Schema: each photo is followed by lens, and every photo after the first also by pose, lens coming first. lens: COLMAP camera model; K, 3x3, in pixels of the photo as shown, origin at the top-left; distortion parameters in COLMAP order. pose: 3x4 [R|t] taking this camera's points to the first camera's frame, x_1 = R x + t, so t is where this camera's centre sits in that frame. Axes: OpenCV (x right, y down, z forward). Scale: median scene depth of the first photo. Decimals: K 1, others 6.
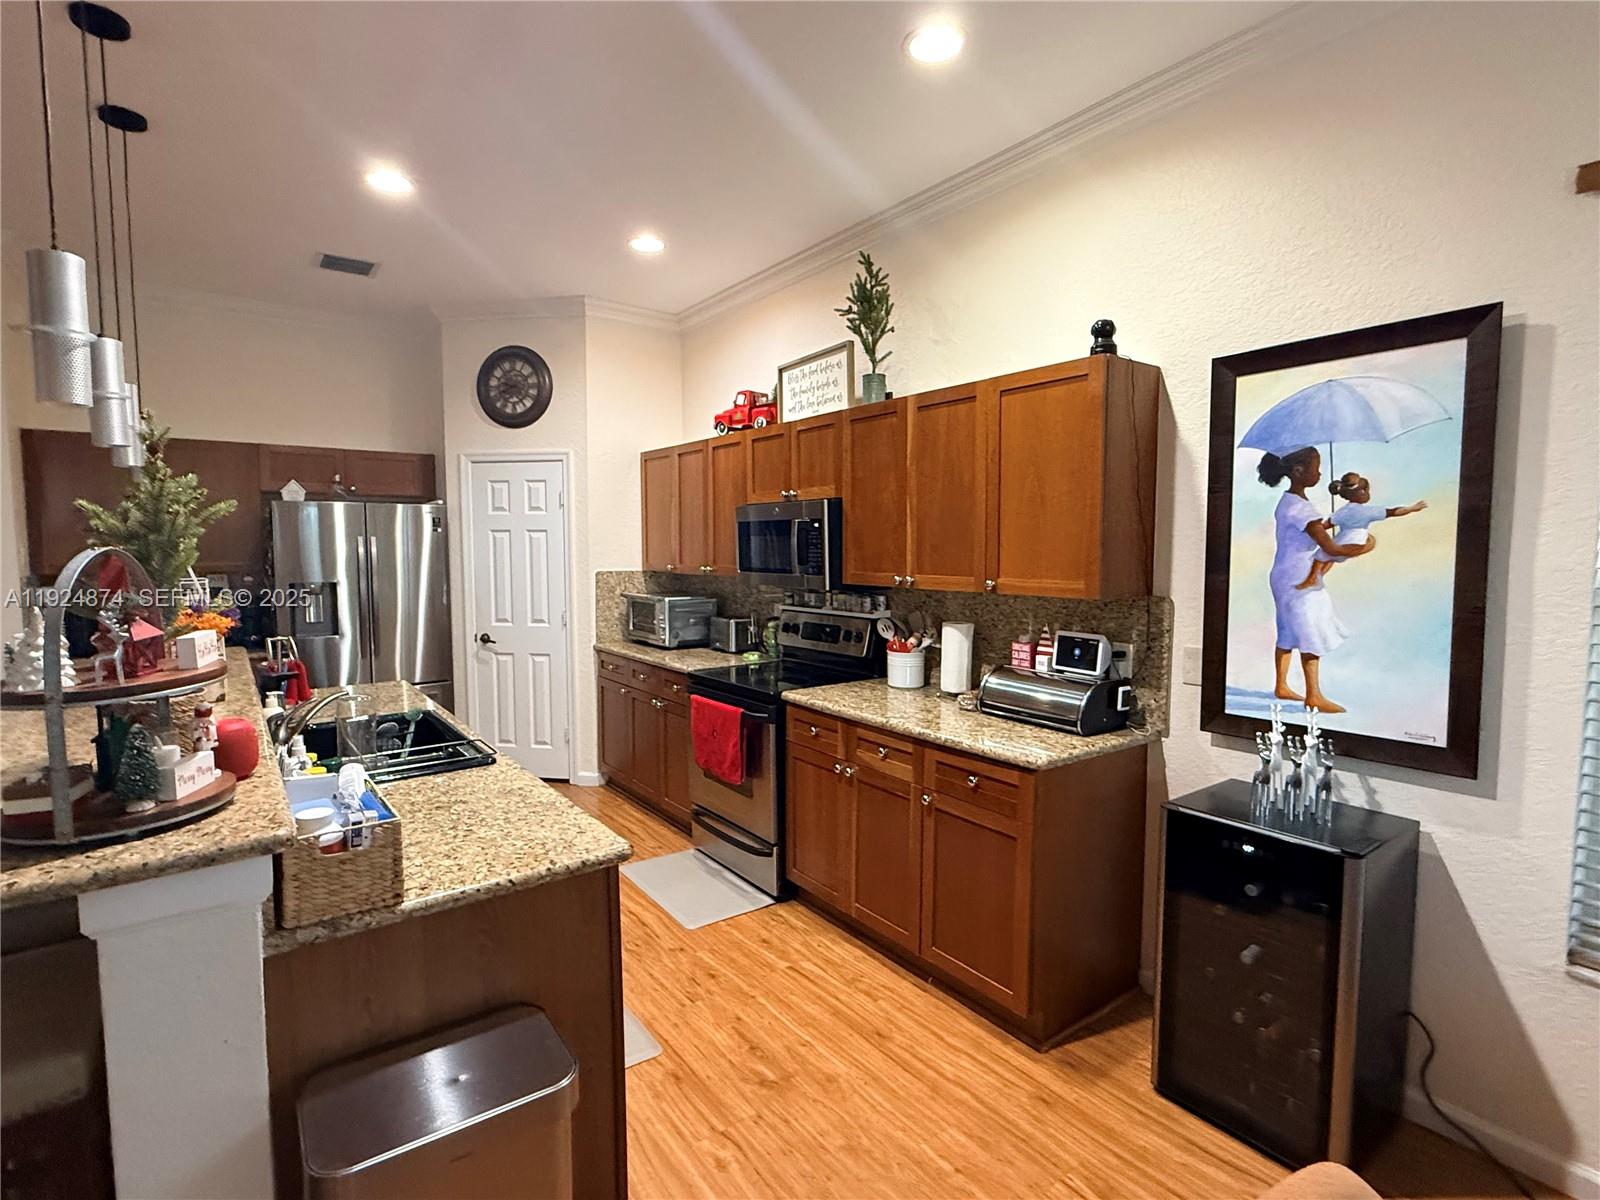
lens RADIAL K [[779.4, 0, 792.4], [0, 779.4, 604.0], [0, 0, 1]] dist [-0.008302, 0.004347]
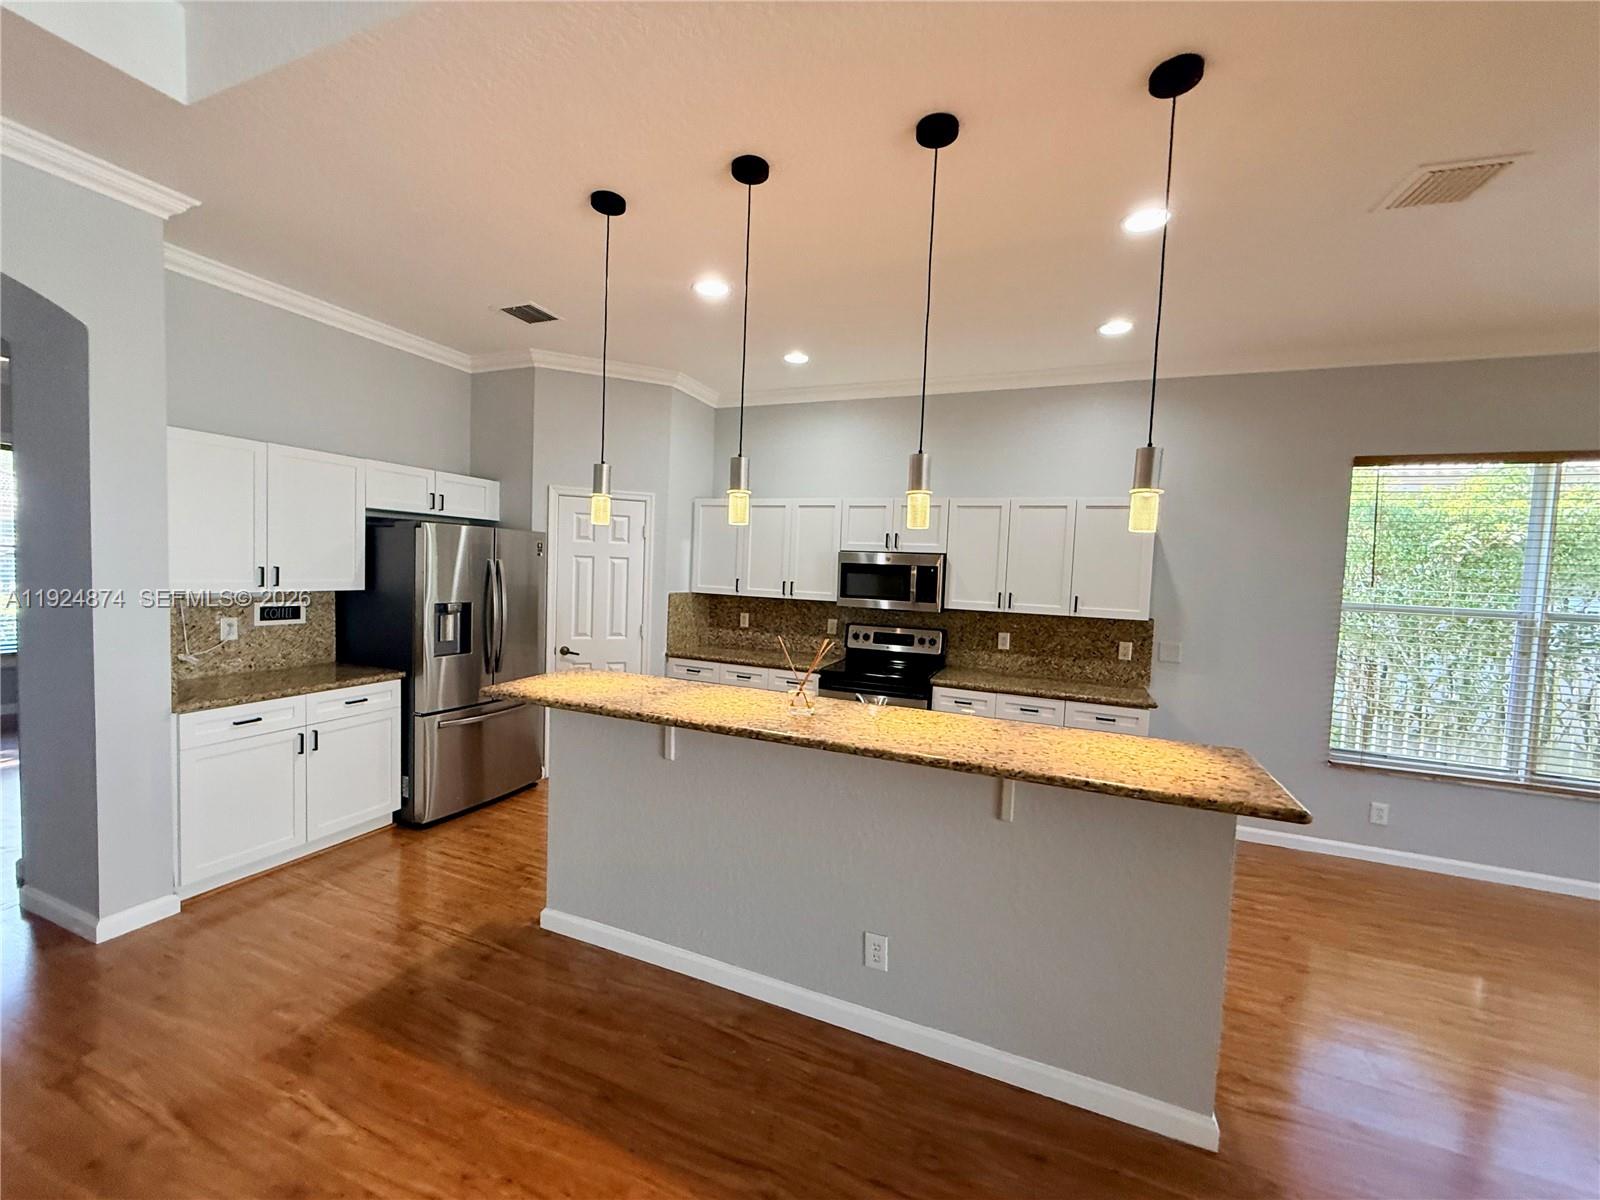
lens RADIAL K [[637.8, 0, 784.7], [0, 637.8, 601.9], [0, 0, 1]] dist [0.002913, 0.000125]
pose [[0.859716, 0.000766, 0.510772, -1.263868], [0.000367, 0.999998, -0.002118, -0.052856], [-0.510772, 0.002008, 0.859714, 0.085805]]
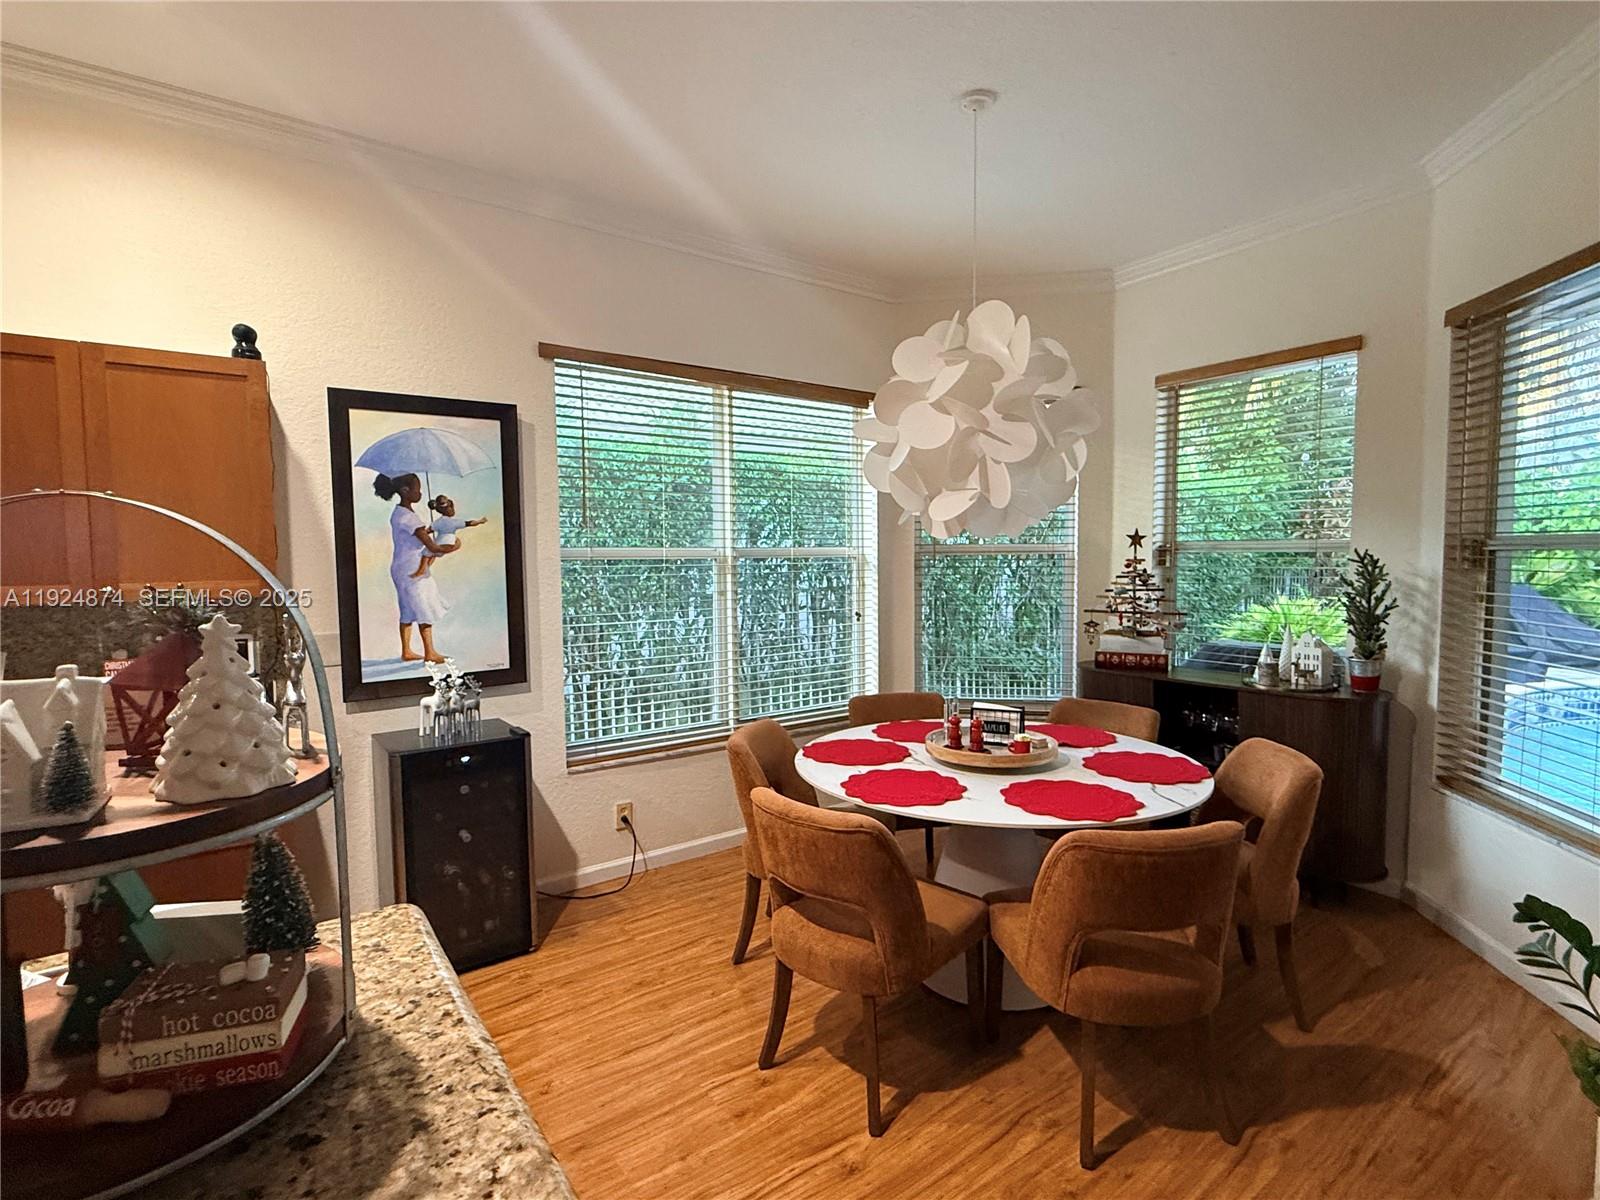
lens RADIAL K [[779.4, 0, 802.1], [0, 779.4, 599.5], [0, 0, 1]] dist [-0.008302, 0.004347]
pose [[0.008319, -0.059320, 0.998204, -0.662531], [0.086747, 0.994518, 0.058378, -0.001263], [-0.996196, 0.086106, 0.013420, 0.292919]]
